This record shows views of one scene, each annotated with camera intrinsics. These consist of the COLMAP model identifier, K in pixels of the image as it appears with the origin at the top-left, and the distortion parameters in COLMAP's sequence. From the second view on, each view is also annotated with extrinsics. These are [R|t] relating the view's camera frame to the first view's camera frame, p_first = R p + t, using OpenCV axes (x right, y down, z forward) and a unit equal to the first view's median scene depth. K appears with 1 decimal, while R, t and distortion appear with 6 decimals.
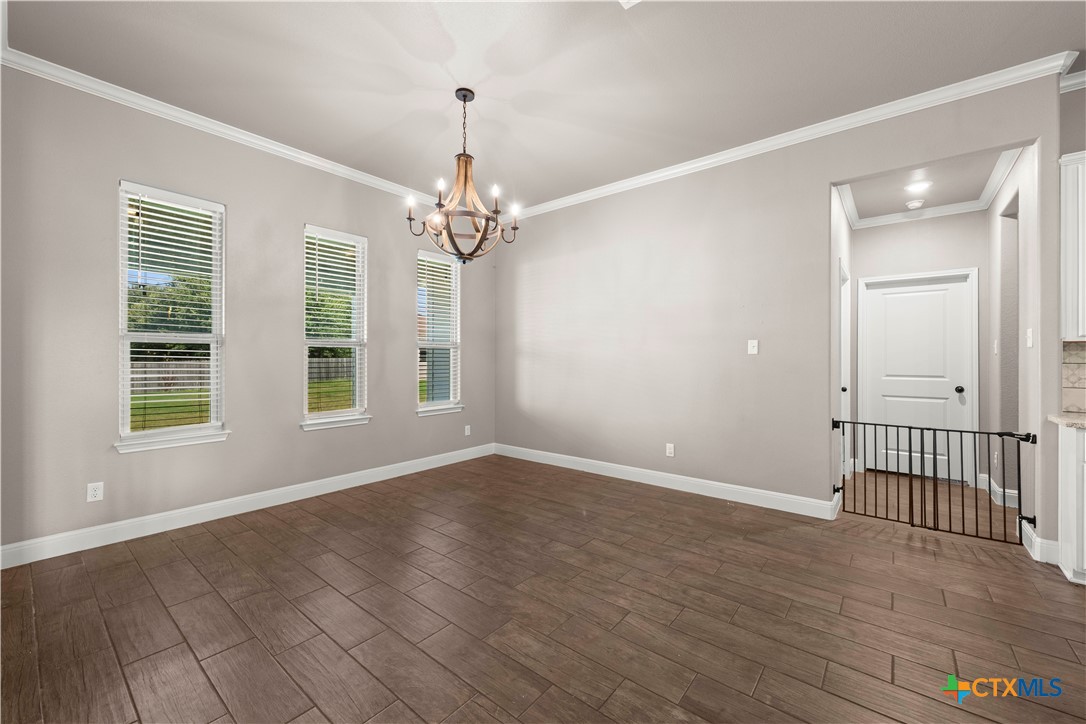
lens RADIAL K [[427.4, 0, 555.2], [0, 427.4, 360.9], [0, 0, 1]] dist [0.000289, -0.000215]
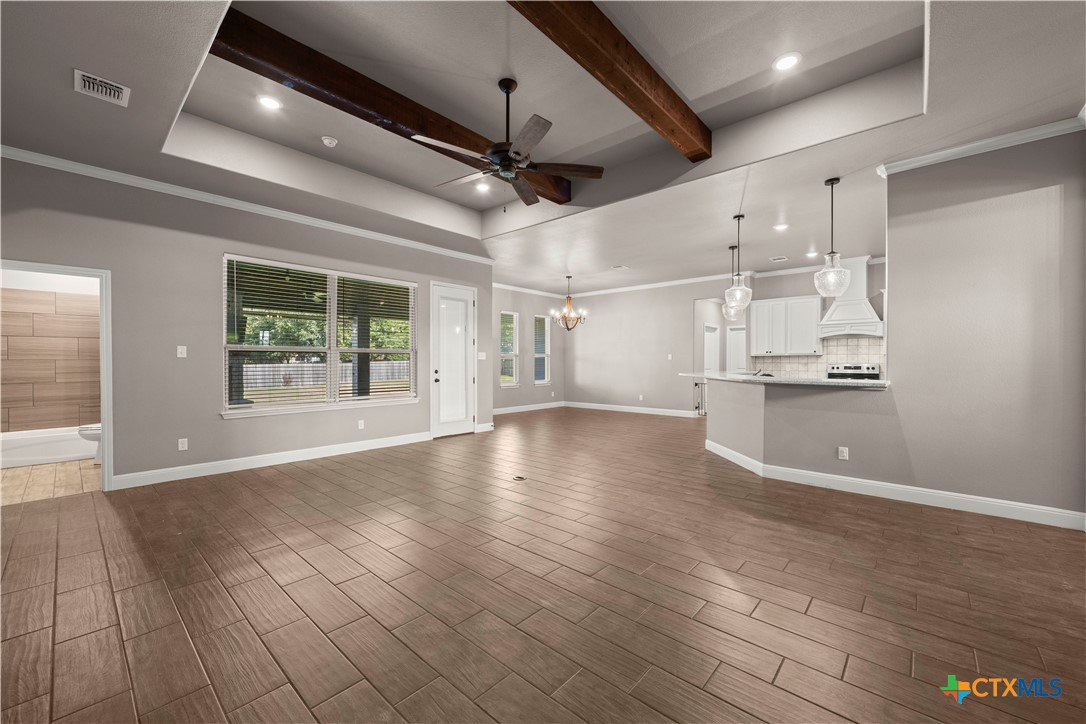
lens RADIAL K [[427.4, 0, 549.8], [0, 427.4, 362.0], [0, 0, 1]] dist [0.000289, -0.000215]
pose [[0.998539, -0.002358, -0.053981, -0.147967], [0.002211, 0.999994, -0.002783, 0.004196], [0.053987, 0.002660, 0.998538, -1.740289]]
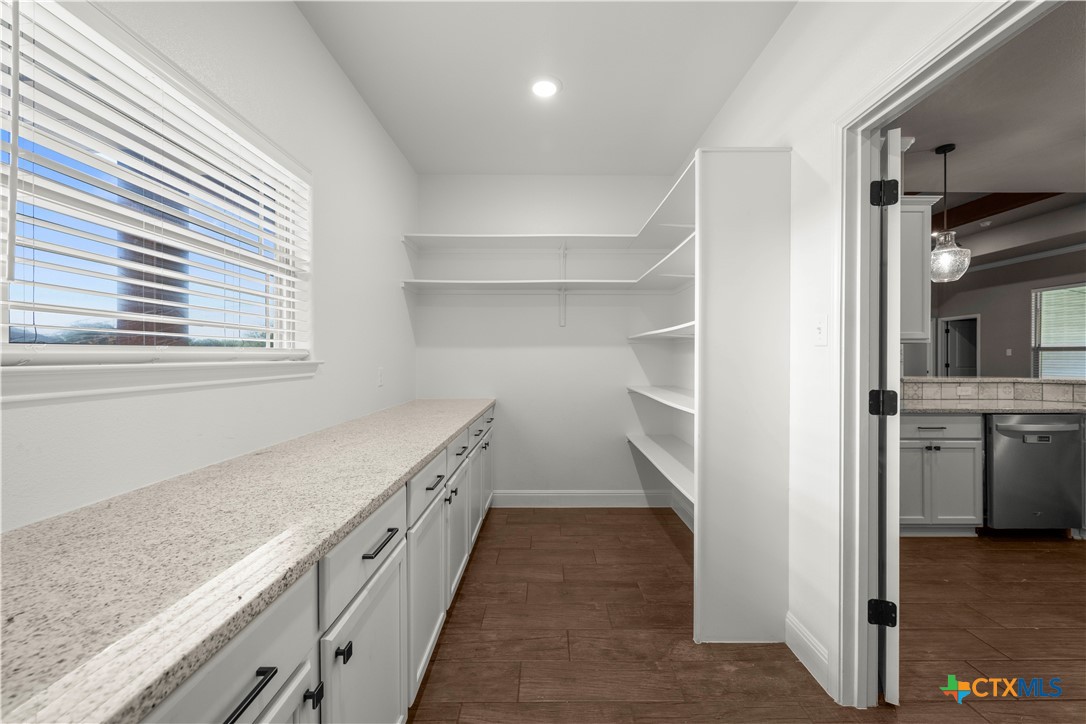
lens RADIAL K [[427.4, 0, 545.2], [0, 427.4, 356.9], [0, 0, 1]] dist [0.000289, -0.000215]
pose [[-0.782028, -0.005006, -0.623224, 1.931116], [-0.007464, 0.999971, 0.001333, 0.005729], [0.623199, 0.005694, -0.782043, -0.317997]]
